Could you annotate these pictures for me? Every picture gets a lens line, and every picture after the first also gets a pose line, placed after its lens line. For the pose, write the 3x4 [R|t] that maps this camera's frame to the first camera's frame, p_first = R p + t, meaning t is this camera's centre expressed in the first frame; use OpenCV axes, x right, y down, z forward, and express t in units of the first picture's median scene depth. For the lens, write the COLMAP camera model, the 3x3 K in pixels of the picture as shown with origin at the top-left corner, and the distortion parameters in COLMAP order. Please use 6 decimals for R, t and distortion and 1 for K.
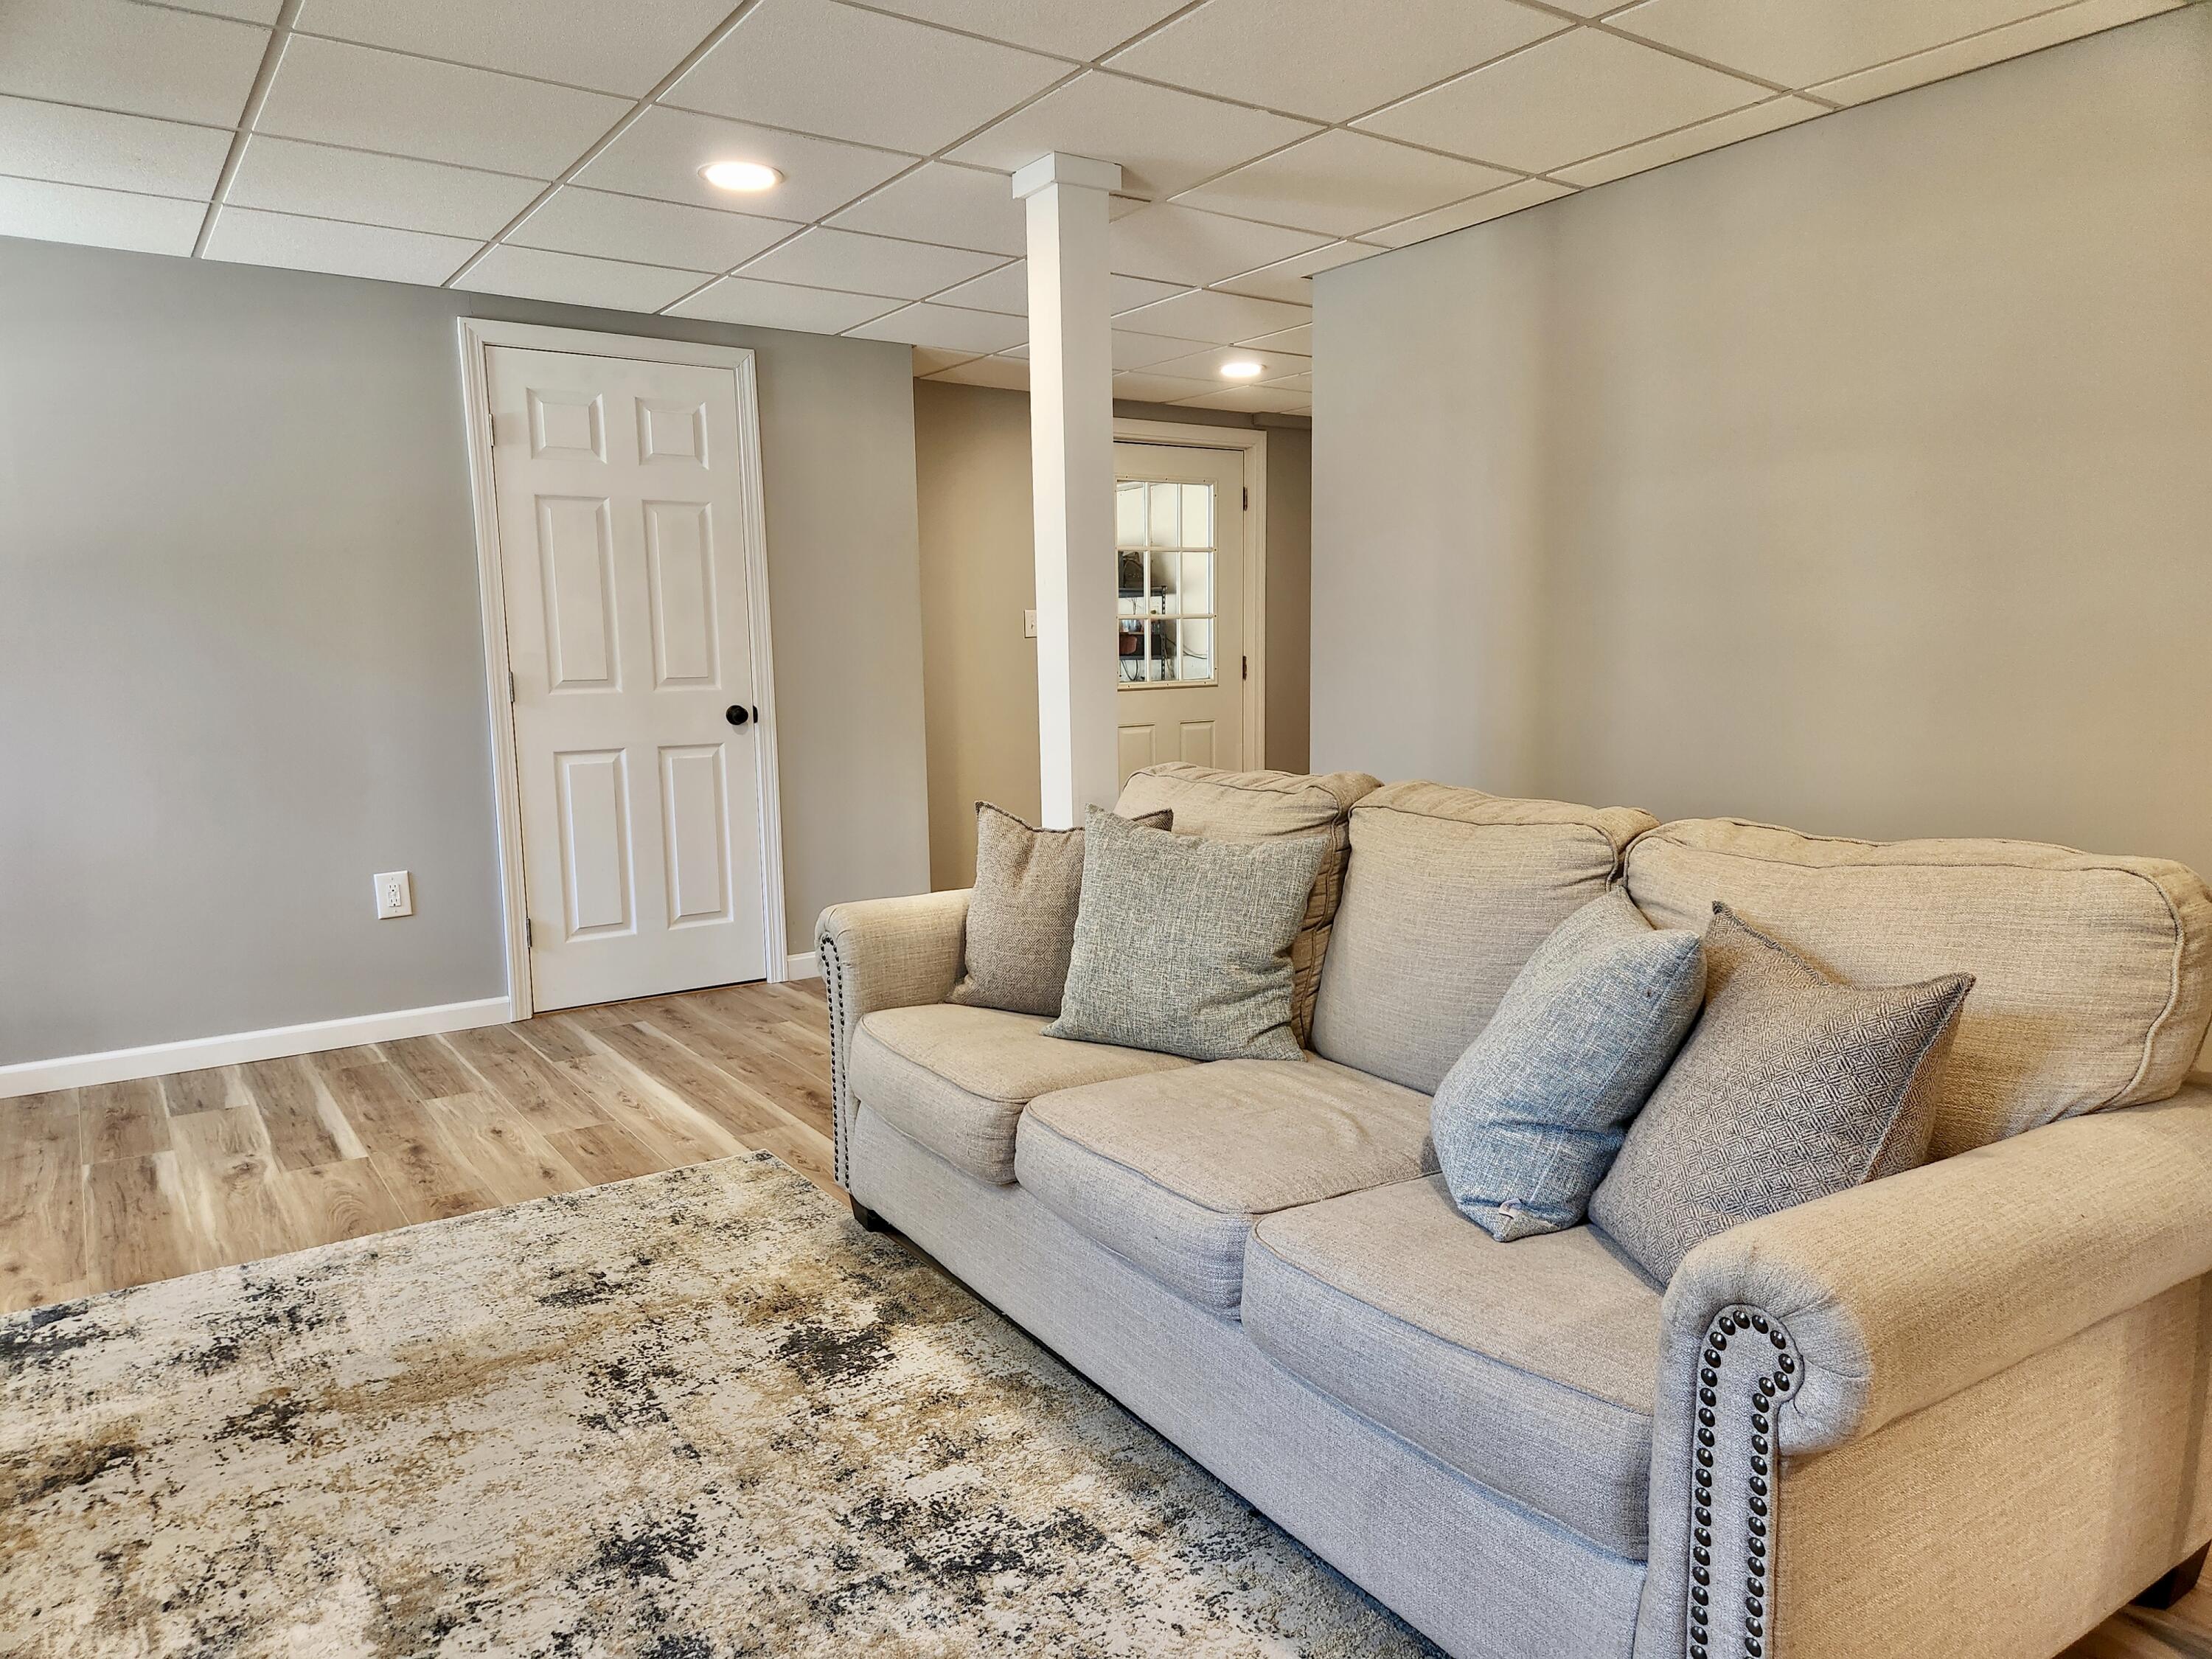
lens RADIAL K [[1461.1, 0, 1096.7], [0, 1461.1, 829.9], [0, 0, 1]] dist [0.086522, -0.077867]
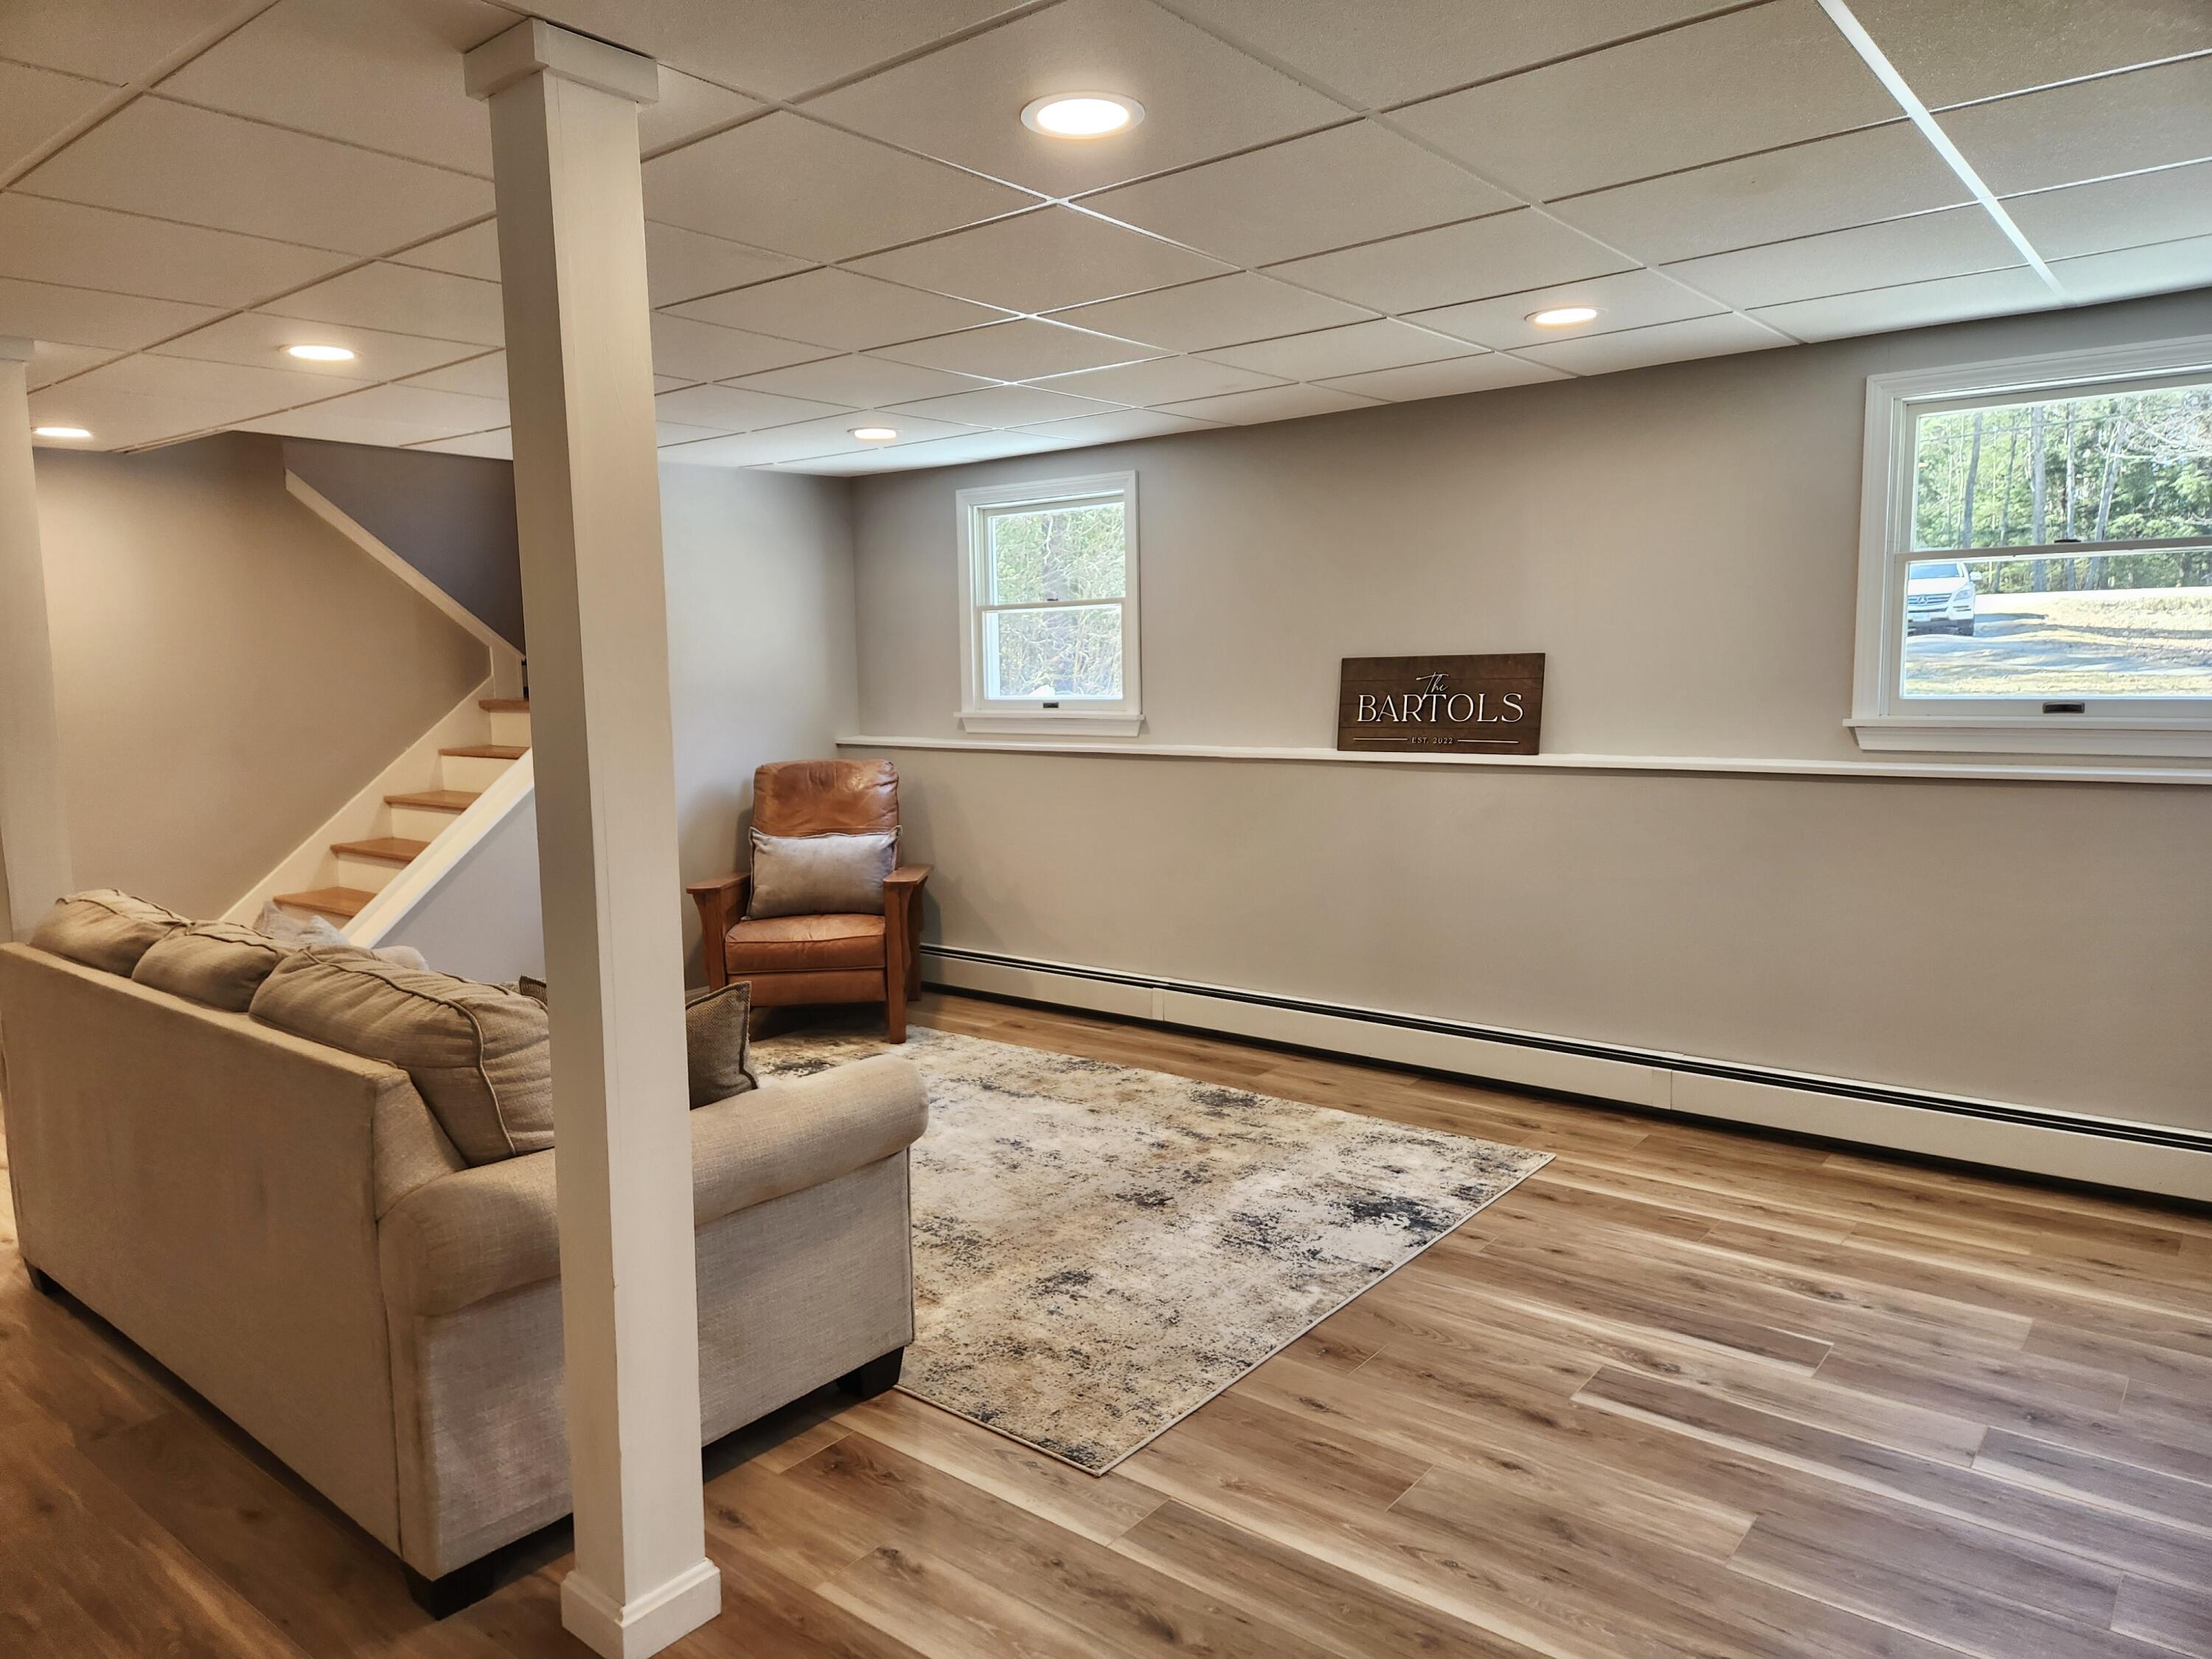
lens RADIAL K [[1461.1, 0, 1096.7], [0, 1461.1, 829.9], [0, 0, 1]] dist [0.086522, -0.077867]
pose [[-0.958707, 0.065963, -0.276638, -0.039157], [-0.001572, 0.971486, 0.237094, -0.274942], [0.284390, 0.227738, -0.931267, 1.615141]]
